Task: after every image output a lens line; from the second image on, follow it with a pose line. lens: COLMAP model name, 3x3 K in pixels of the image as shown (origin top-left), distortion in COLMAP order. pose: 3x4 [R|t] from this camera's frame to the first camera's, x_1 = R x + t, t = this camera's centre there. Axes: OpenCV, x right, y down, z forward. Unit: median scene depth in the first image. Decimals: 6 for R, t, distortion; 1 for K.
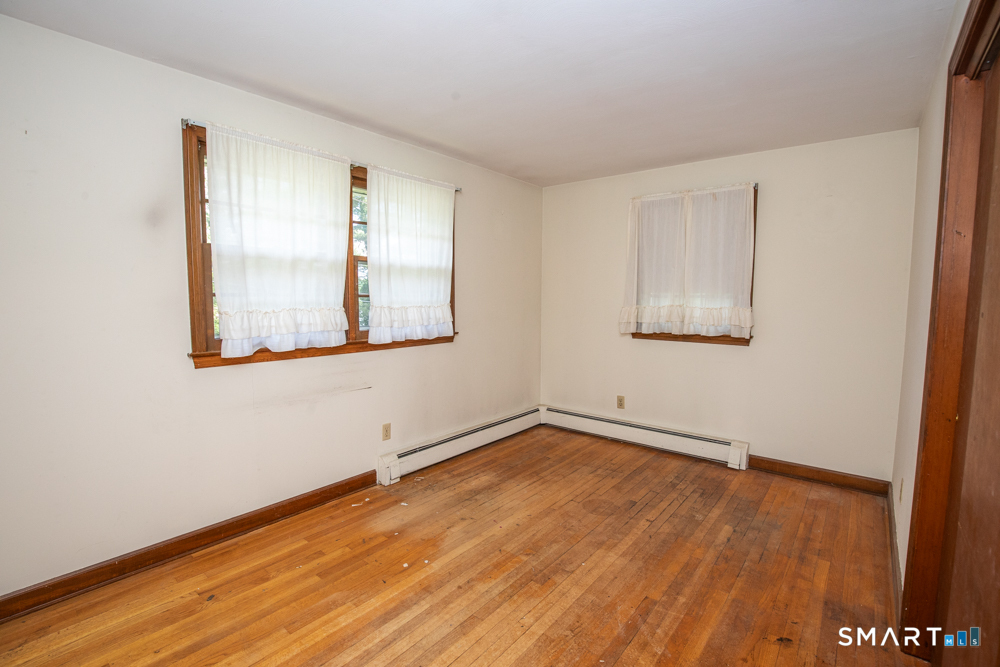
lens RADIAL K [[458.6, 0, 504.5], [0, 458.6, 332.4], [0, 0, 1]] dist [-0.034117, 0.006105]
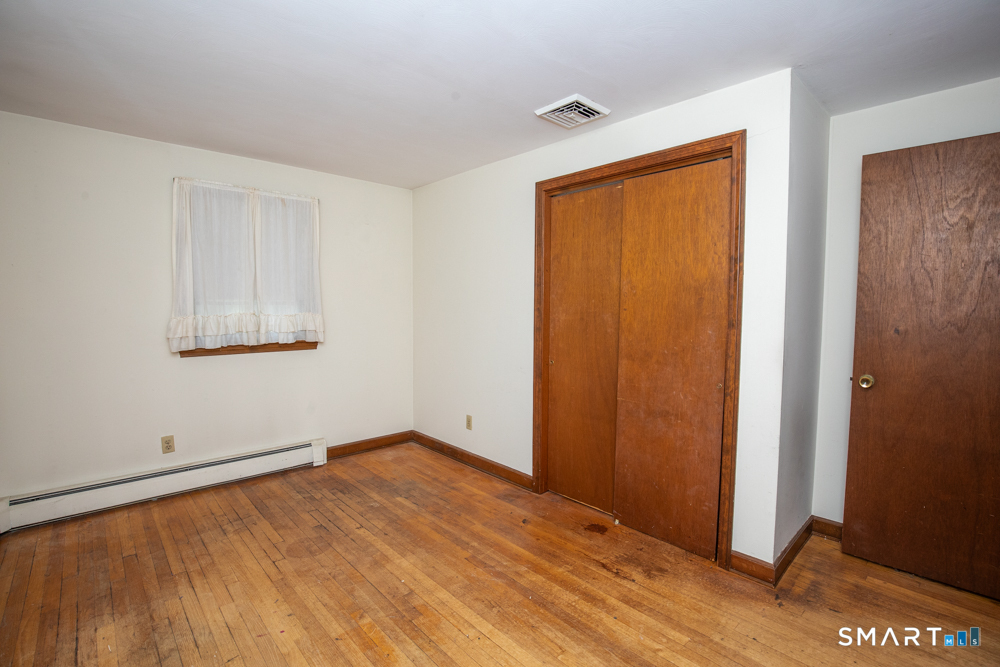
lens RADIAL K [[458.6, 0, 504.5], [0, 458.6, 332.4], [0, 0, 1]] dist [-0.034117, 0.006105]
pose [[0.138097, -0.063390, 0.988388, -0.494294], [0.080720, 0.995350, 0.052559, -0.031752], [-0.987124, 0.072524, 0.142572, 0.426938]]
